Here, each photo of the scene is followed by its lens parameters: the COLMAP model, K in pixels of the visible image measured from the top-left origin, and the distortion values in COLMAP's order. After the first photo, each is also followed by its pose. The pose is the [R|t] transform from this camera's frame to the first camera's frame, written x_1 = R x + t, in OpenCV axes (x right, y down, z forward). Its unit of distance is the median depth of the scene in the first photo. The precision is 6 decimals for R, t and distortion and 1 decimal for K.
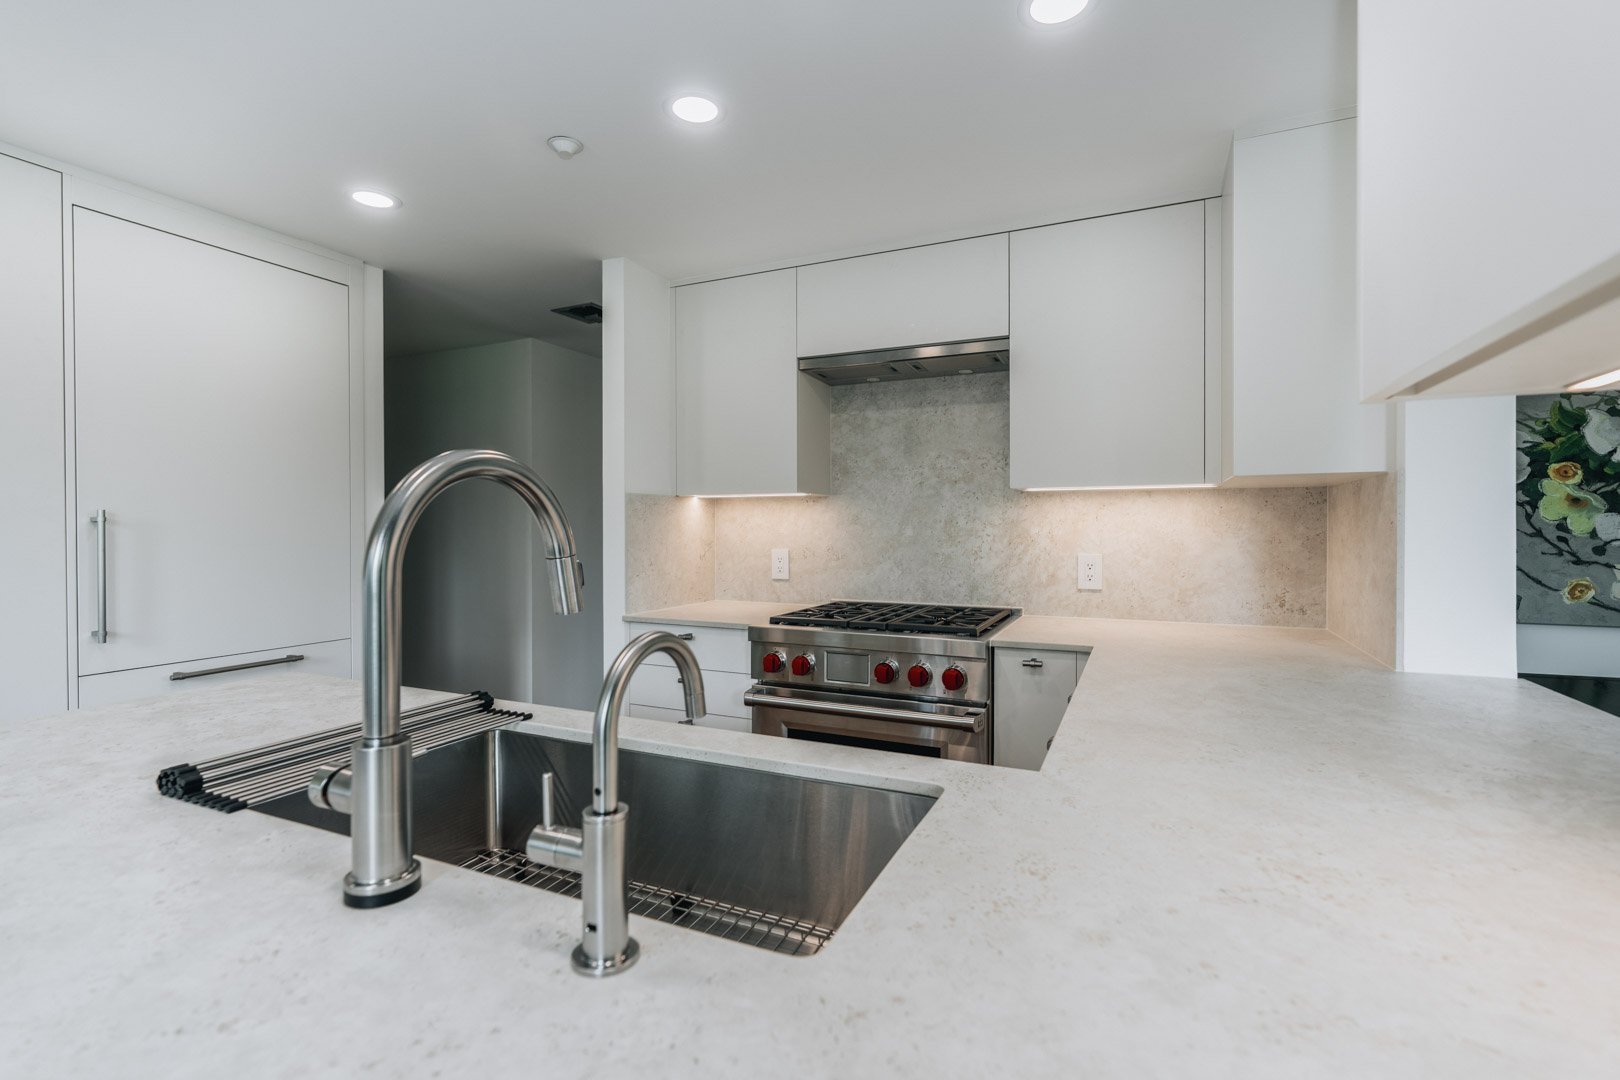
lens RADIAL K [[733.5, 0, 808.5], [0, 733.5, 542.1], [0, 0, 1]] dist [-0.007491, 0.004446]
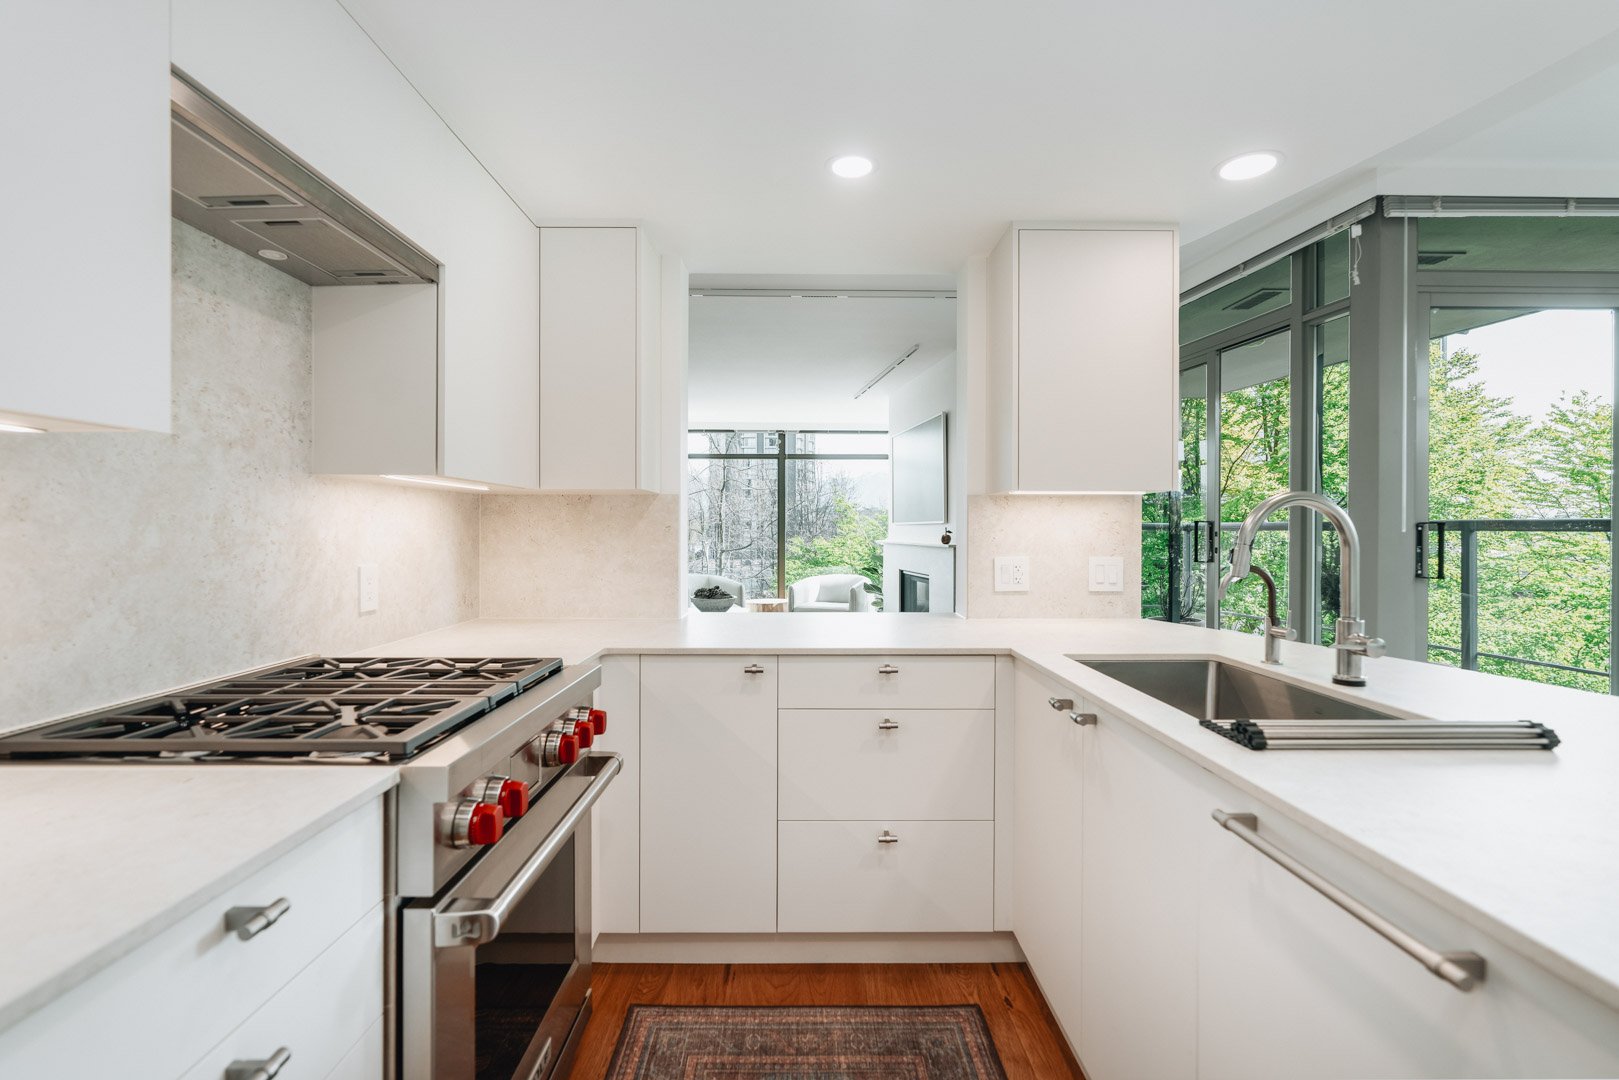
lens RADIAL K [[733.0, 0, 808.0], [0, 733.0, 542.1], [0, 0, 1]] dist [-0.007491, 0.004446]
pose [[-0.424899, -0.016573, 0.905089, -0.483441], [0.012345, 0.999633, 0.024099, -0.019203], [-0.905156, 0.021413, -0.424539, 0.882157]]
